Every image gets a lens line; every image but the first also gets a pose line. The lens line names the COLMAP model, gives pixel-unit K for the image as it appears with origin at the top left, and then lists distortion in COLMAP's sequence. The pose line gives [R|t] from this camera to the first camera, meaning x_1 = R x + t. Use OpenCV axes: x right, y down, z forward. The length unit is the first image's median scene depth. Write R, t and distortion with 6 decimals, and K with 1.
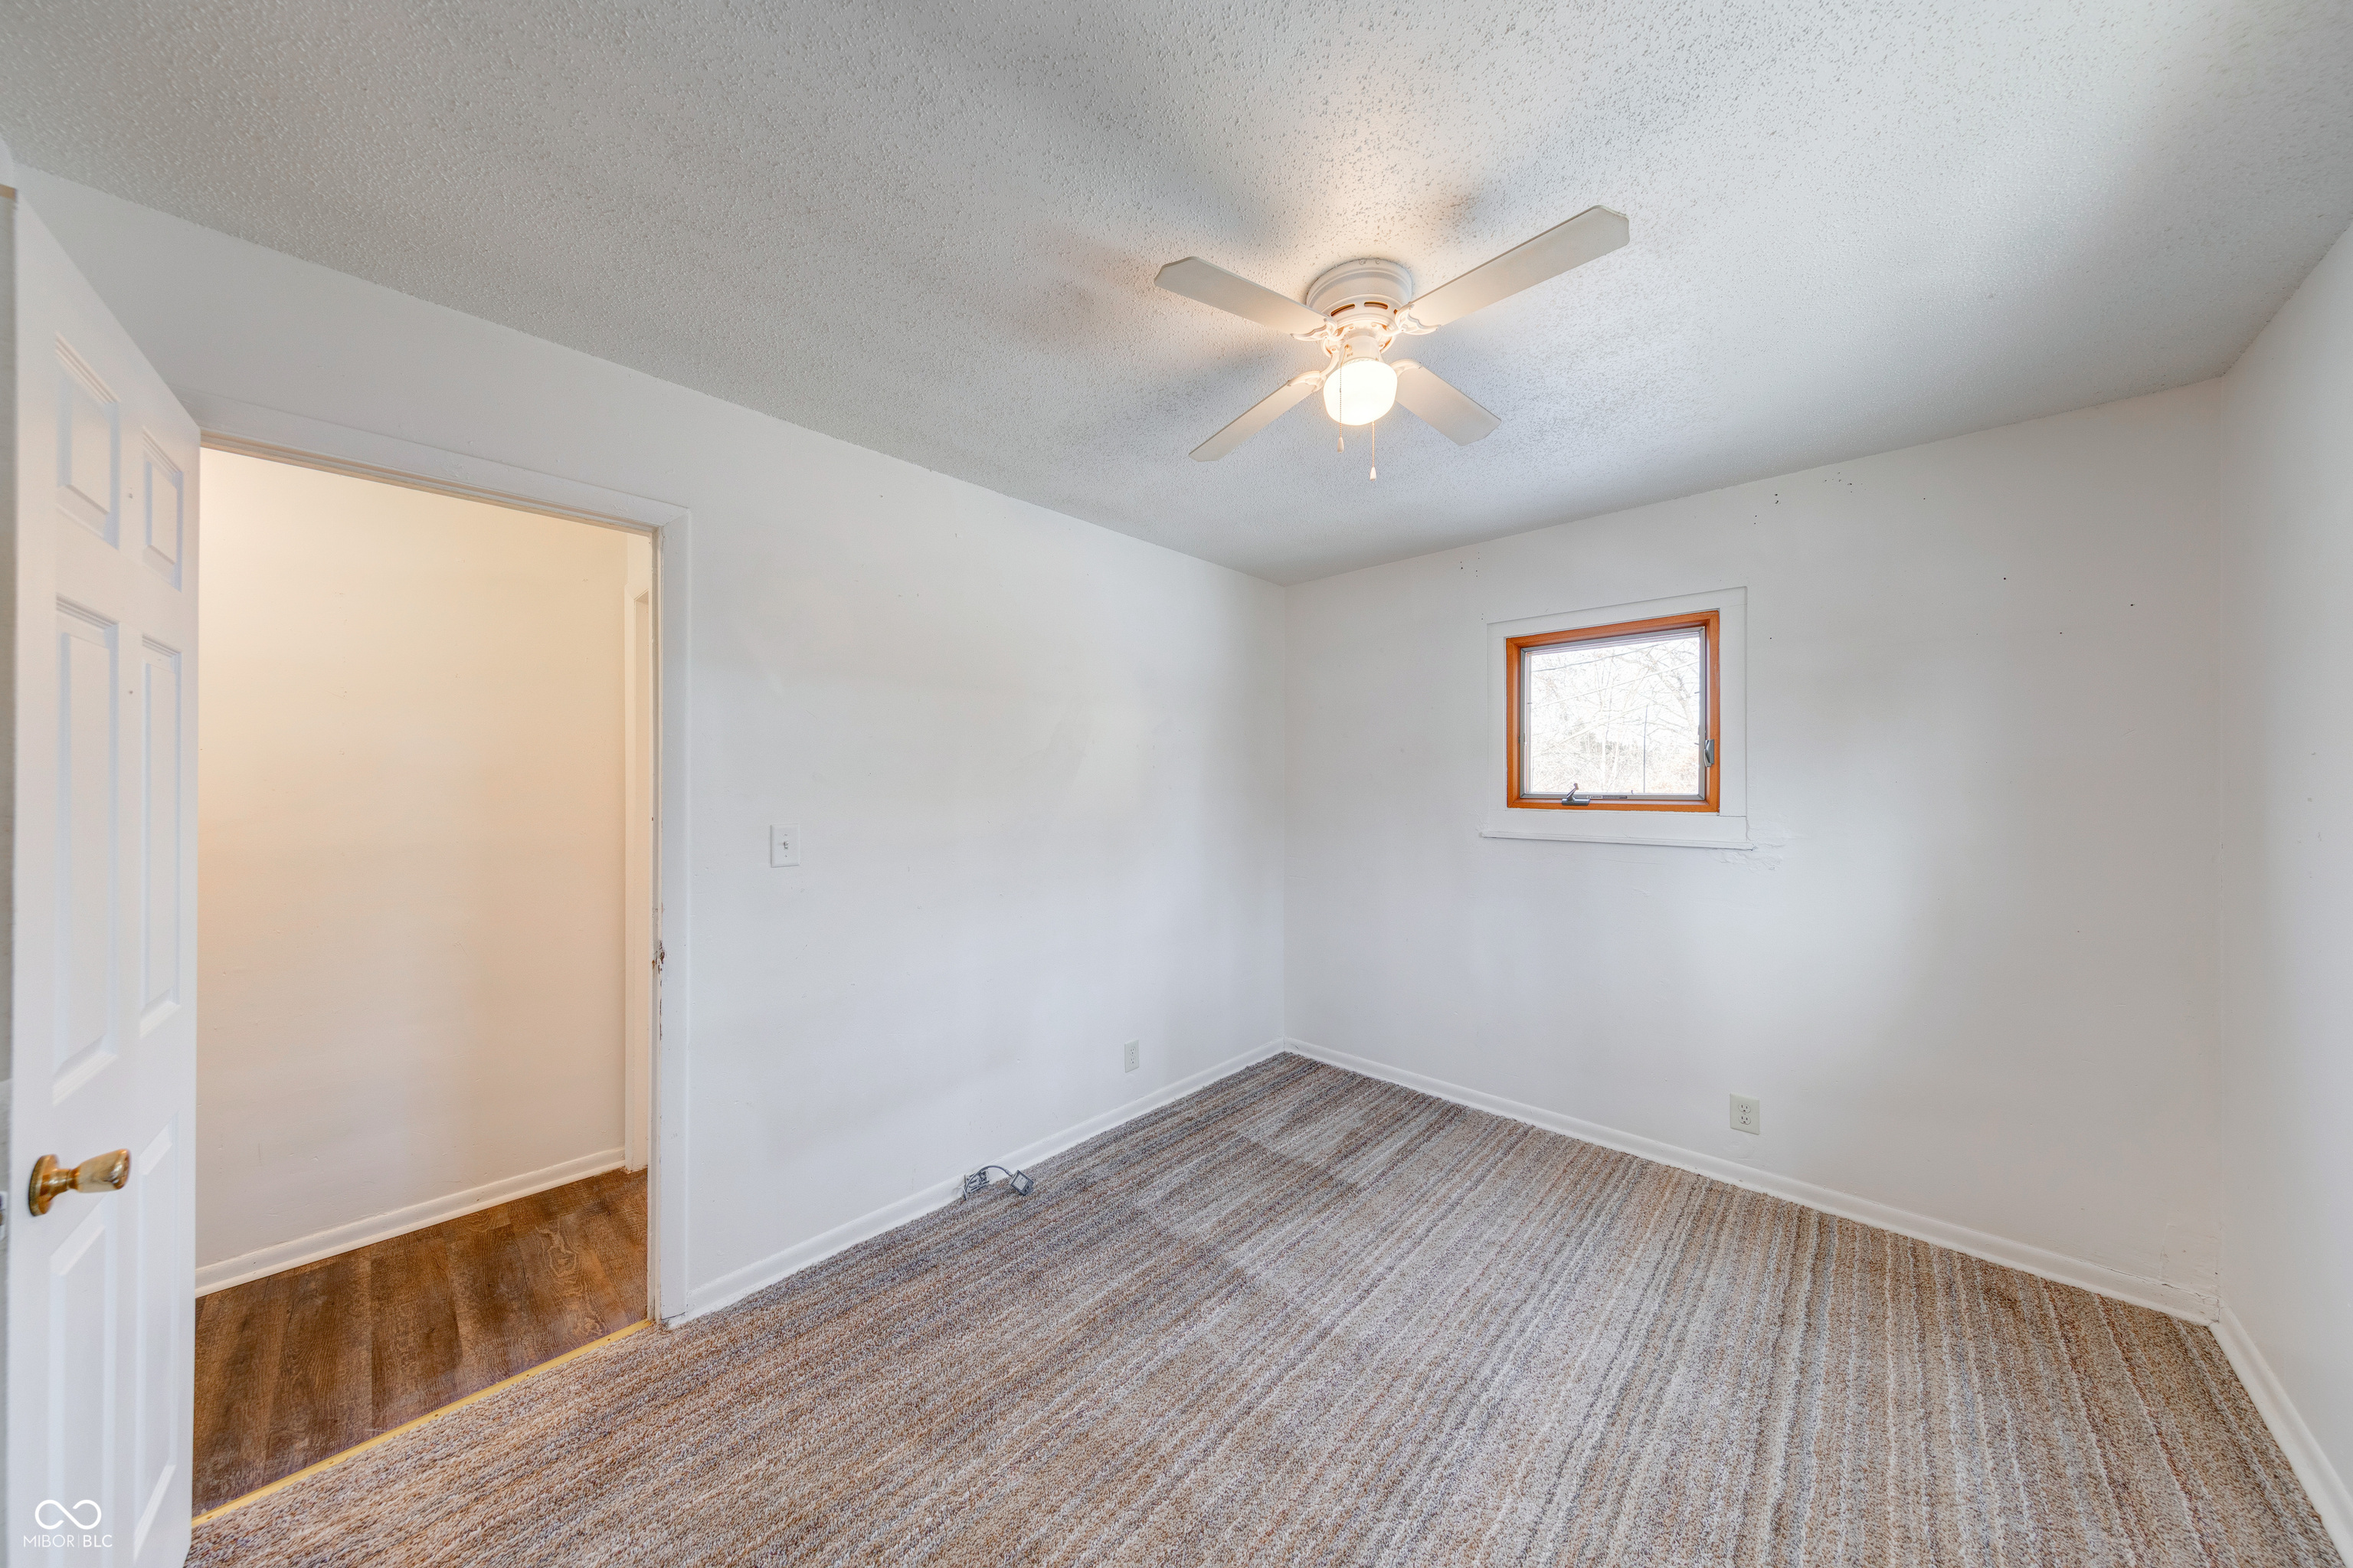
lens RADIAL K [[745.3, 0, 1168.1], [0, 745.3, 787.6], [0, 0, 1]] dist [0.005930, -0.000880]
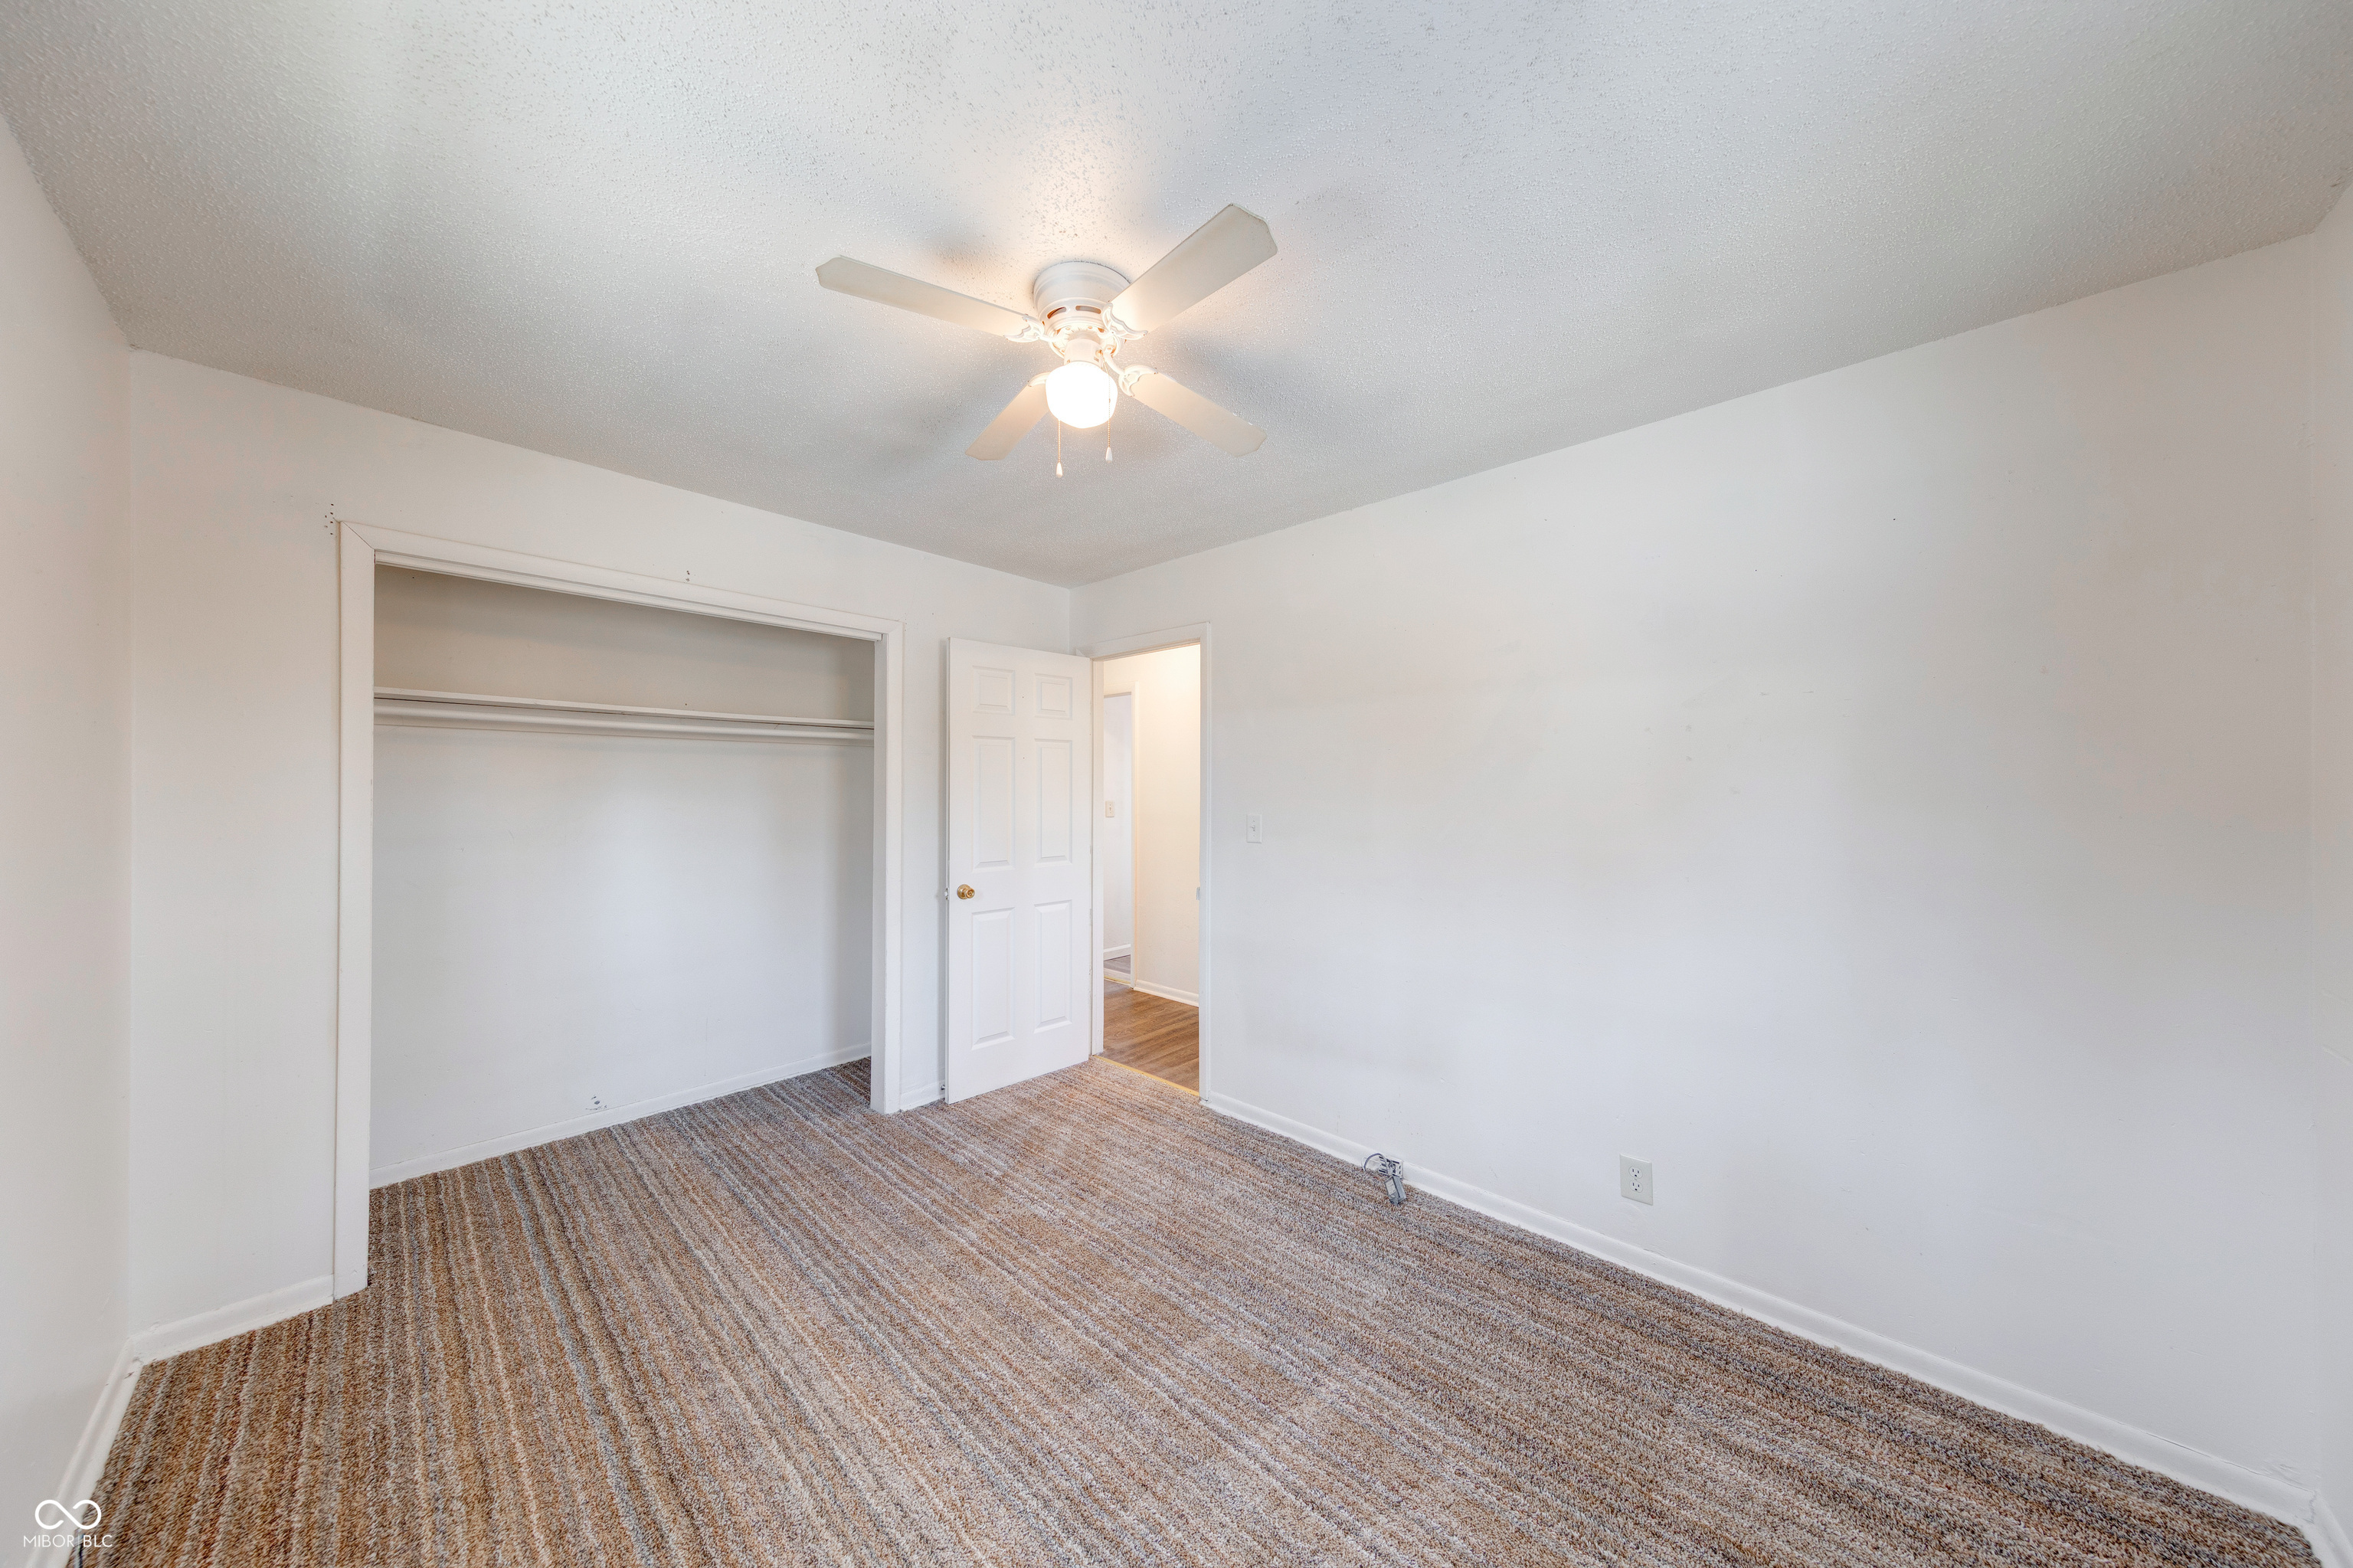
lens RADIAL K [[745.3, 0, 1156.5], [0, 745.3, 777.5], [0, 0, 1]] dist [0.005930, -0.000880]
pose [[0.001248, -0.003576, -0.999993, 0.727456], [0.001013, 0.999993, -0.003575, -0.013283], [0.999999, -0.001009, 0.001252, 0.624464]]
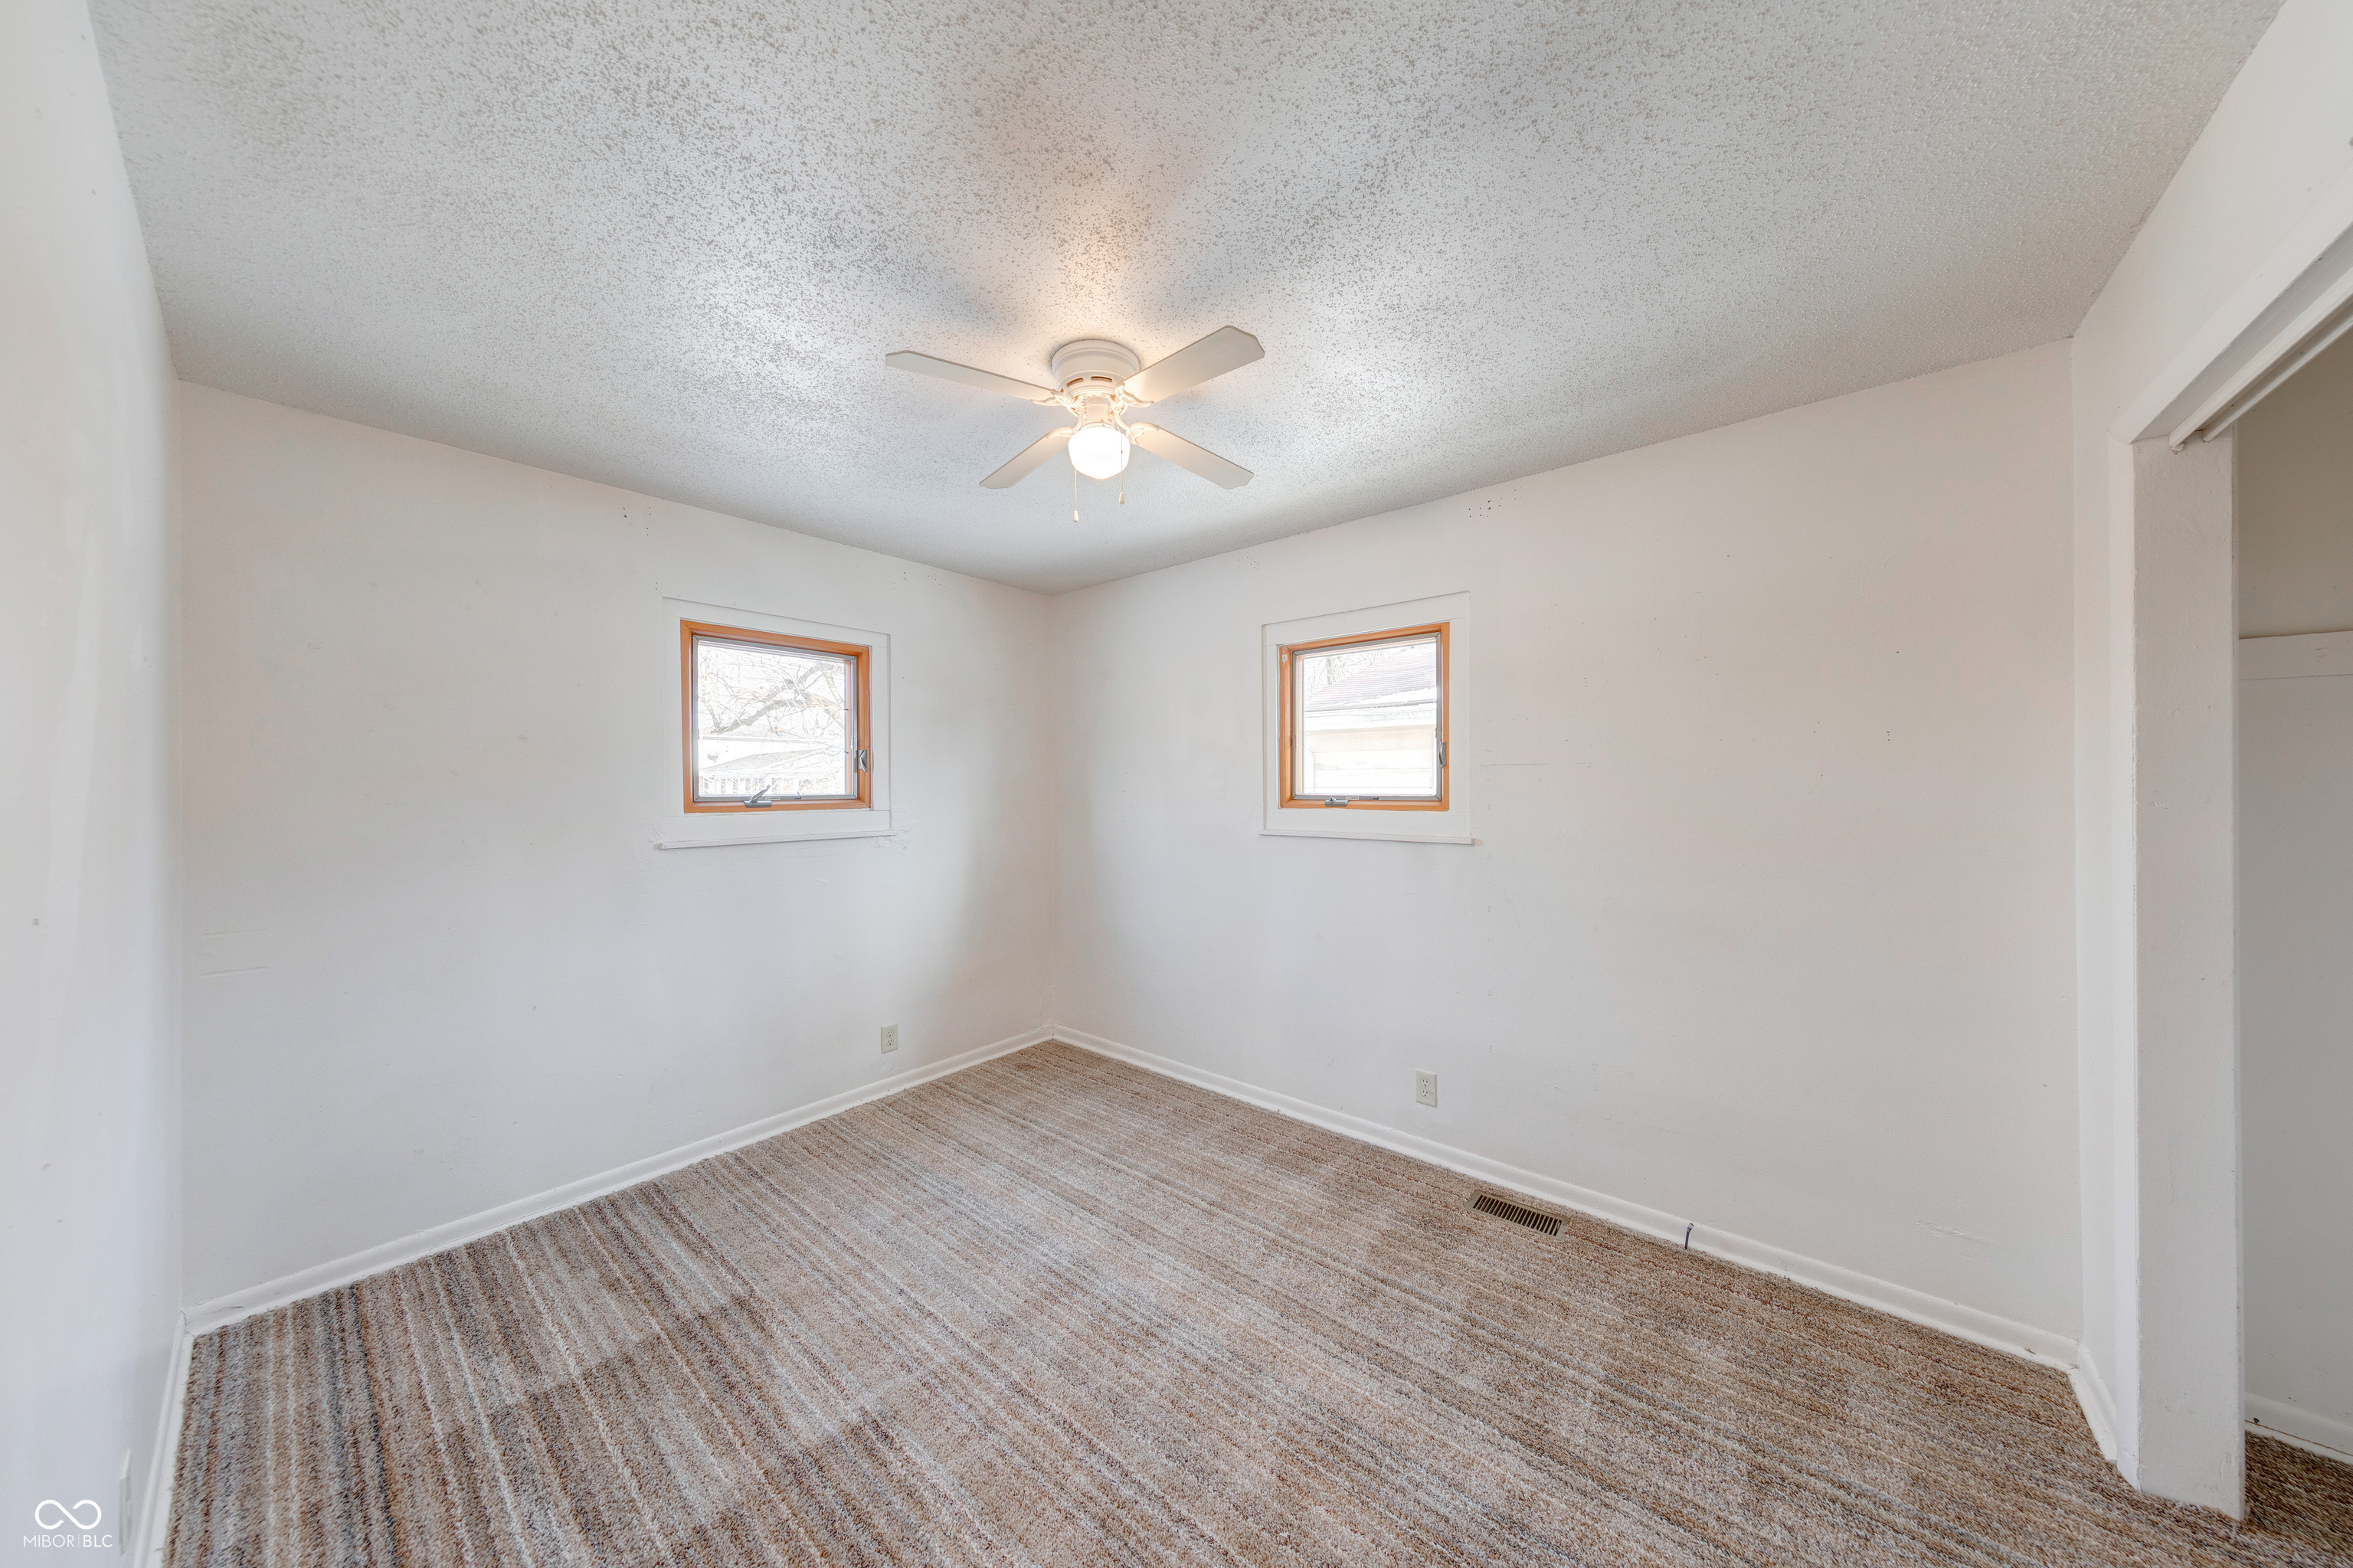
lens RADIAL K [[745.3, 0, 1172.4], [0, 745.3, 785.4], [0, 0, 1]] dist [0.005930, -0.000880]
pose [[-0.057397, 0.001387, 0.998350, -0.519384], [0.016925, 0.999857, -0.000416, 0.005106], [-0.998208, 0.016873, -0.057413, 0.540456]]
